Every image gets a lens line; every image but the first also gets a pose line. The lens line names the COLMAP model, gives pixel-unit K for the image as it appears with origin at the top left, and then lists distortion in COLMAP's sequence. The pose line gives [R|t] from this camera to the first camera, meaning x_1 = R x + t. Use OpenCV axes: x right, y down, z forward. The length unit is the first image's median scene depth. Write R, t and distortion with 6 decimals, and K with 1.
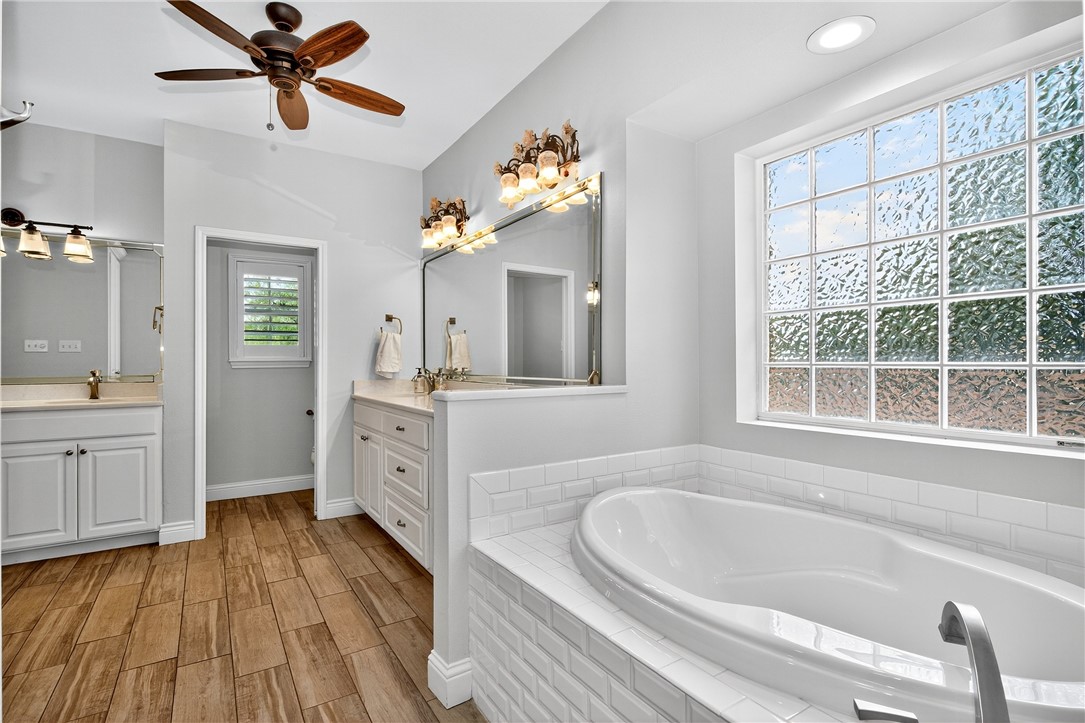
lens RADIAL K [[527.5, 0, 550.7], [0, 527.5, 359.4], [0, 0, 1]] dist [-0.001264, -0.000613]
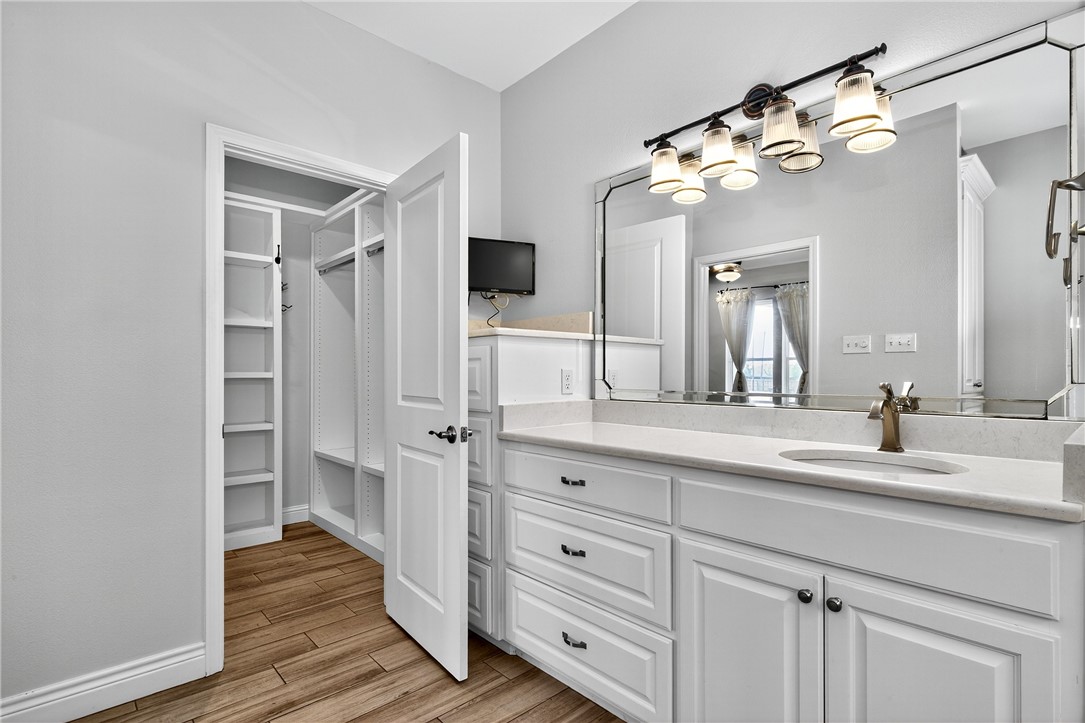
lens RADIAL K [[527.5, 0, 541.5], [0, 527.5, 371.4], [0, 0, 1]] dist [-0.001264, -0.000613]
pose [[0.153026, -0.002685, -0.988218, -0.536495], [0.003331, 0.999992, -0.002201, 0.012264], [0.988217, -0.002955, 0.153034, 0.716682]]
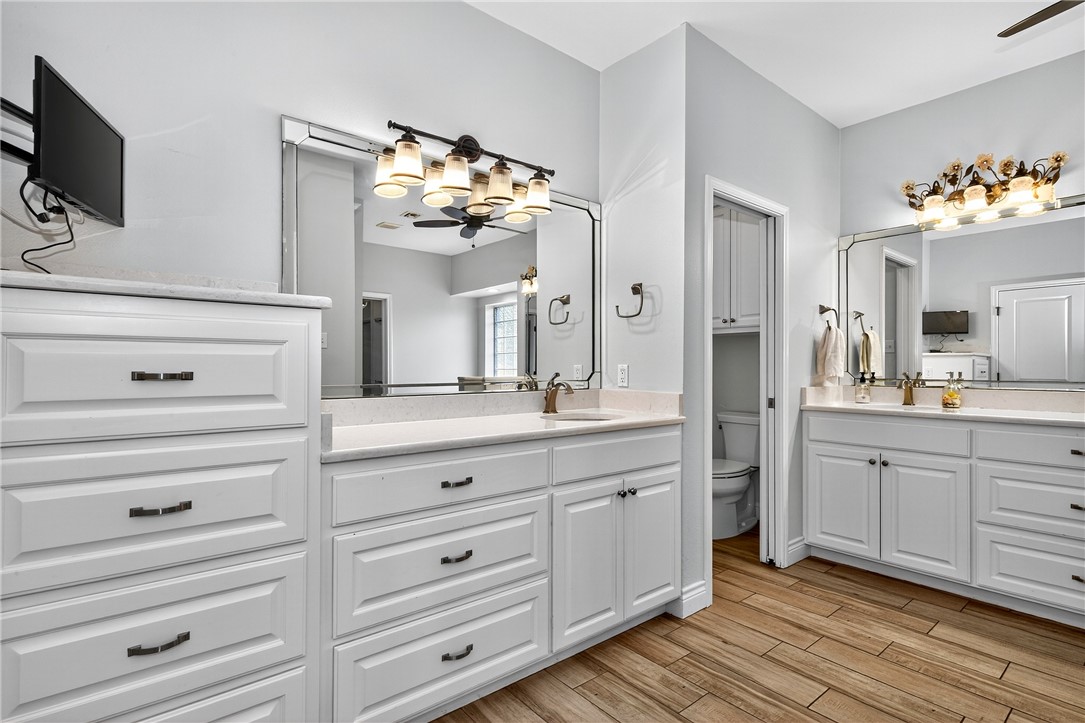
lens RADIAL K [[527.5, 0, 534.4], [0, 527.5, 367.6], [0, 0, 1]] dist [-0.001264, -0.000613]
pose [[0.994874, 0.004394, 0.101026, -1.045309], [-0.004895, 0.999977, 0.004717, 0.010861], [-0.101002, -0.005187, 0.994873, 0.319207]]
